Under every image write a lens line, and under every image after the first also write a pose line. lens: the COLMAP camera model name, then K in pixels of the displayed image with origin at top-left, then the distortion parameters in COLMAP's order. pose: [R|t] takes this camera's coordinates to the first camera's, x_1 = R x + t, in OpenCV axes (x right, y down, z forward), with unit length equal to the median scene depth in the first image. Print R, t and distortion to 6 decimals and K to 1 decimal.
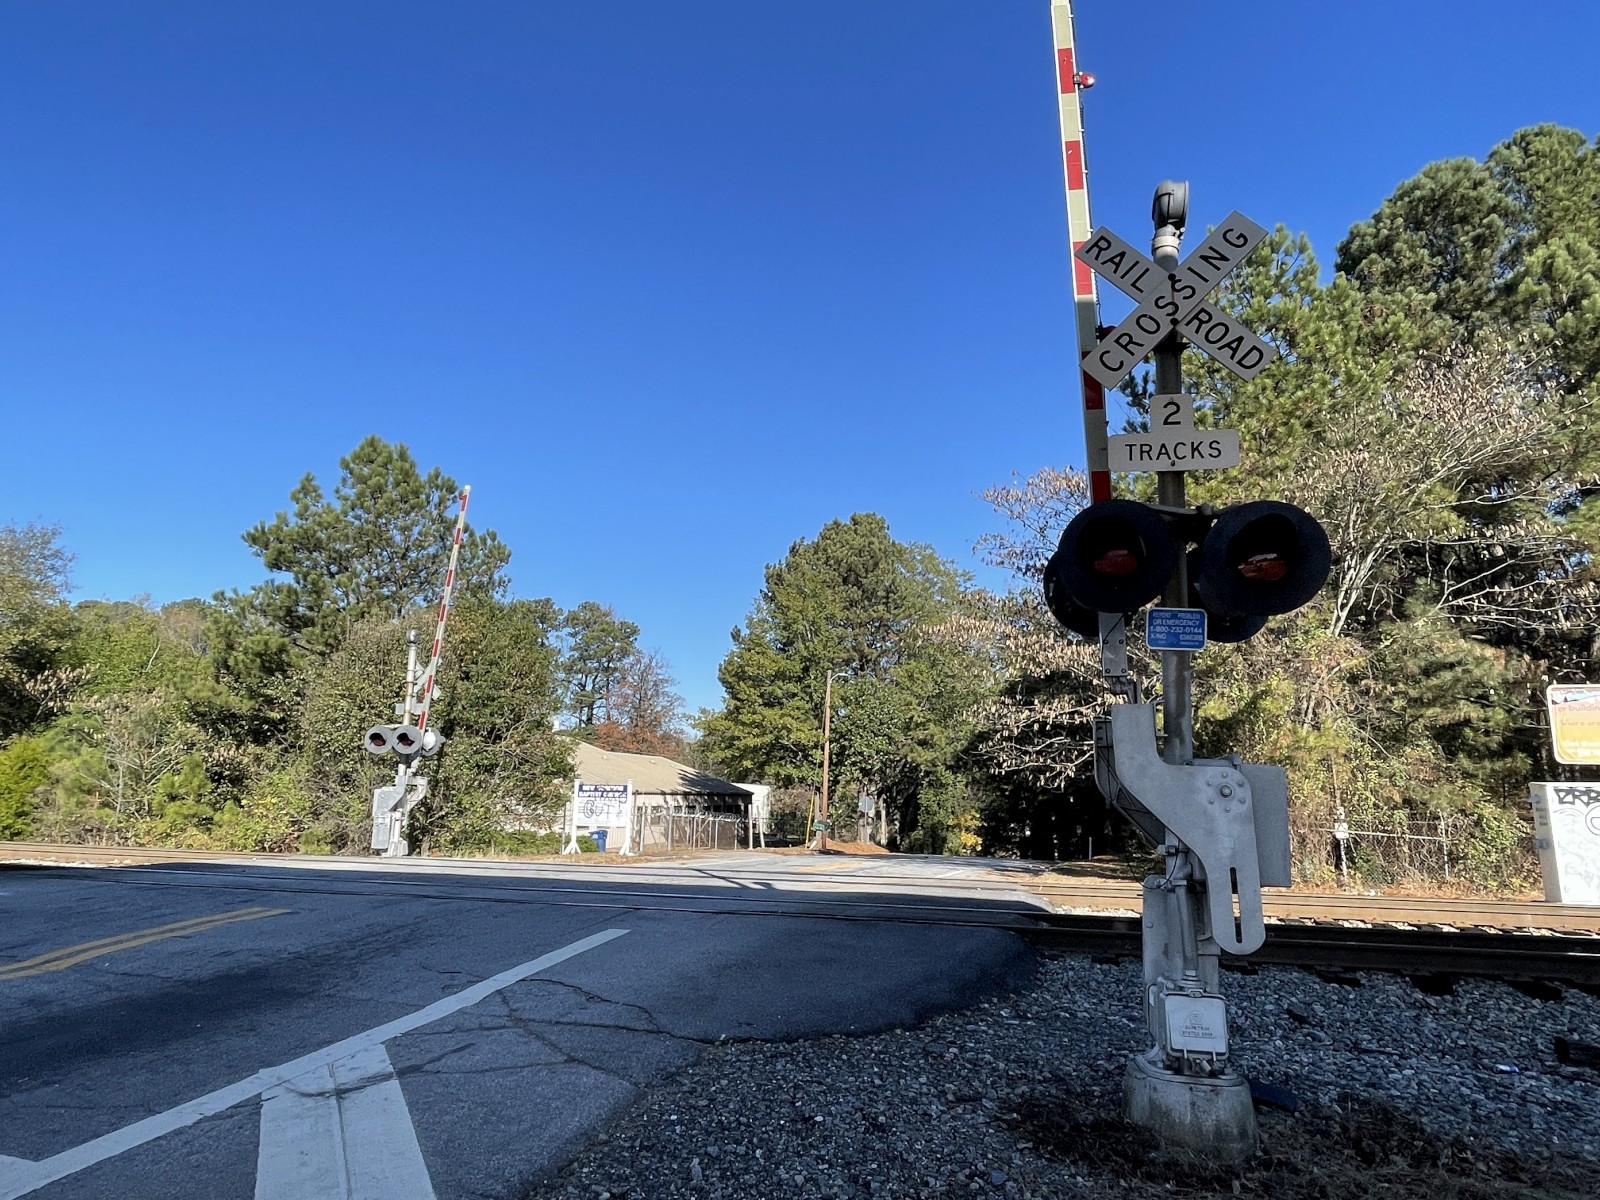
lens RADIAL K [[973.5, 0, 805.7], [0, 973.5, 599.8], [0, 0, 1]] dist [-0.003231, -0.002104]
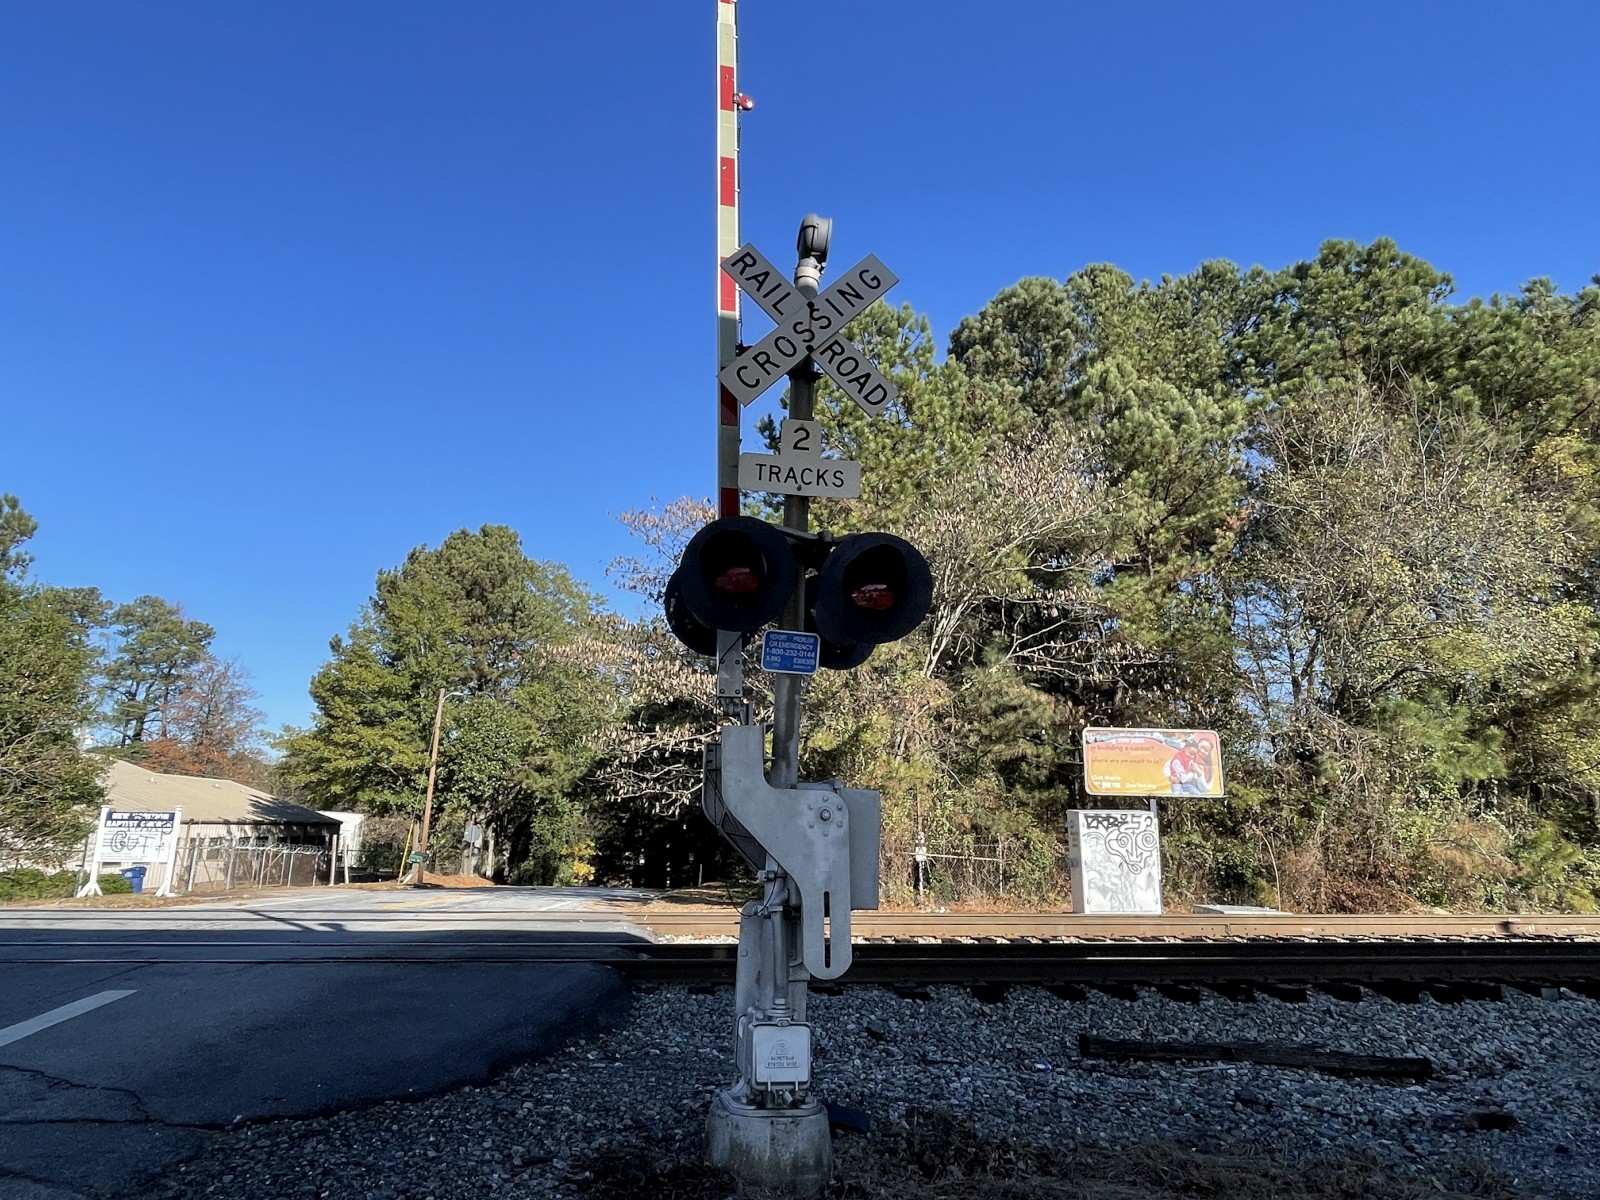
lens RADIAL K [[973.5, 0, 805.7], [0, 973.5, 599.8], [0, 0, 1]] dist [-0.003231, -0.002104]
pose [[0.928877, 0.078513, 0.361972, 0.006170], [-0.068383, 0.996827, -0.040733, 0.003364], [-0.364021, 0.013083, 0.931299, 0.013293]]
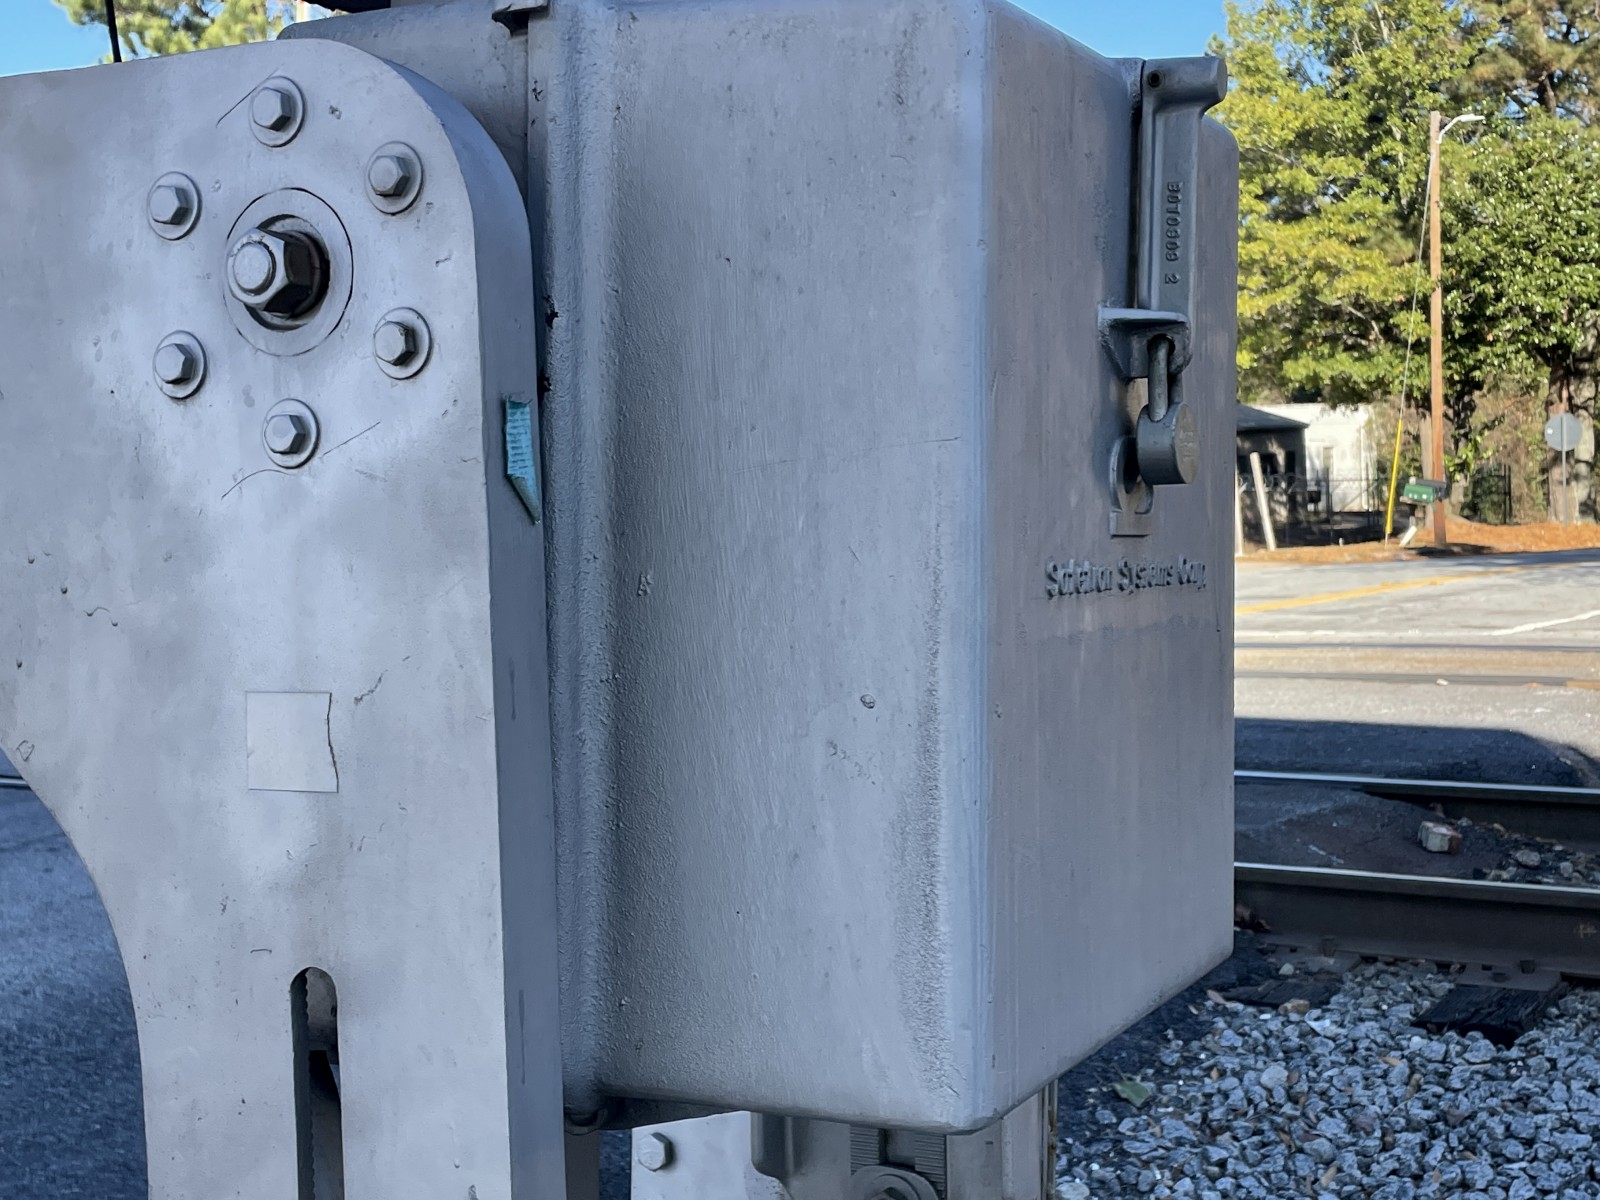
lens RADIAL K [[2058.9, 0, 800.0], [0, 2058.9, 600.0], [0, 0, 1]] dist [0.010039, 0.014880]
pose [[0.938232, -0.045889, -0.342950, 0.111986], [0.136882, 0.959534, 0.246087, 0.037028], [0.317779, -0.277830, 0.906547, 0.162480]]
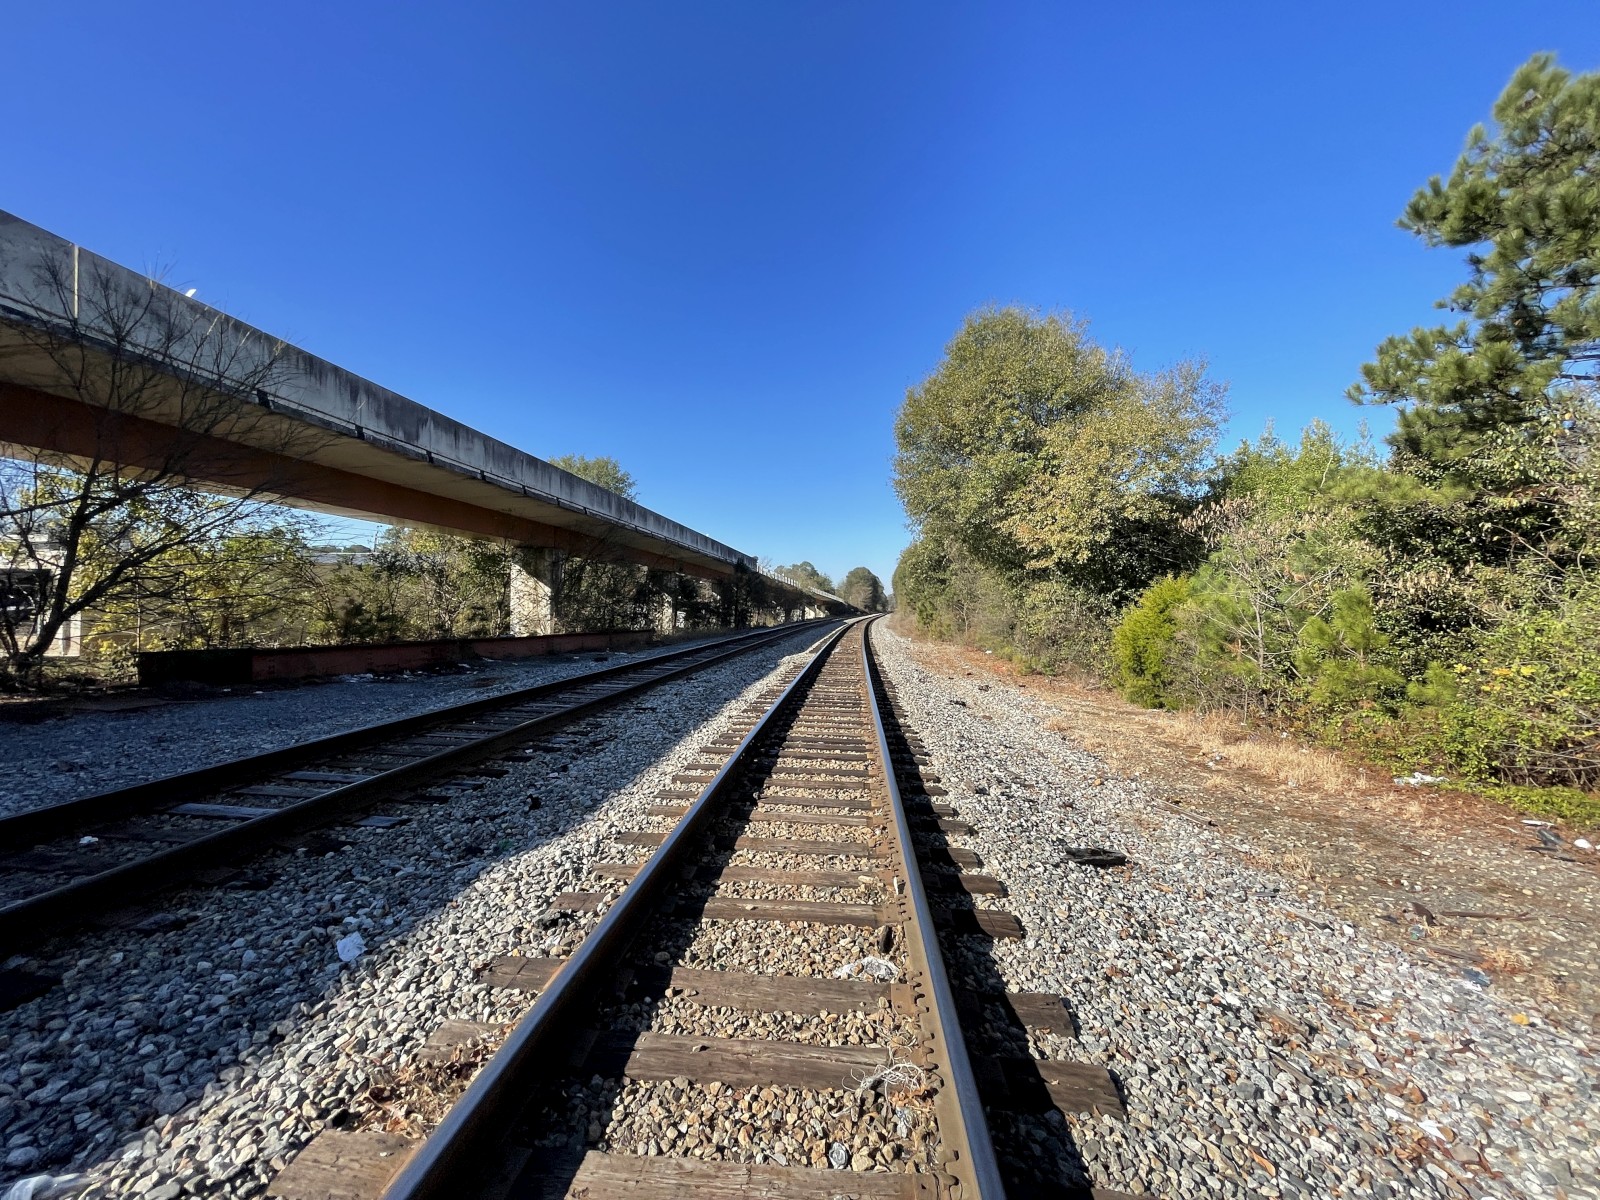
lens RADIAL K [[648.2, 0, 800.0], [0, 648.2, 600.0], [0, 0, 1]] dist [-0.000320, 0.000104]
pose [[0.175443, -0.028010, -0.984091, -0.282912], [0.186021, 0.982532, 0.005198, 0.099499], [0.966755, -0.183974, 0.177589, 0.579839]]
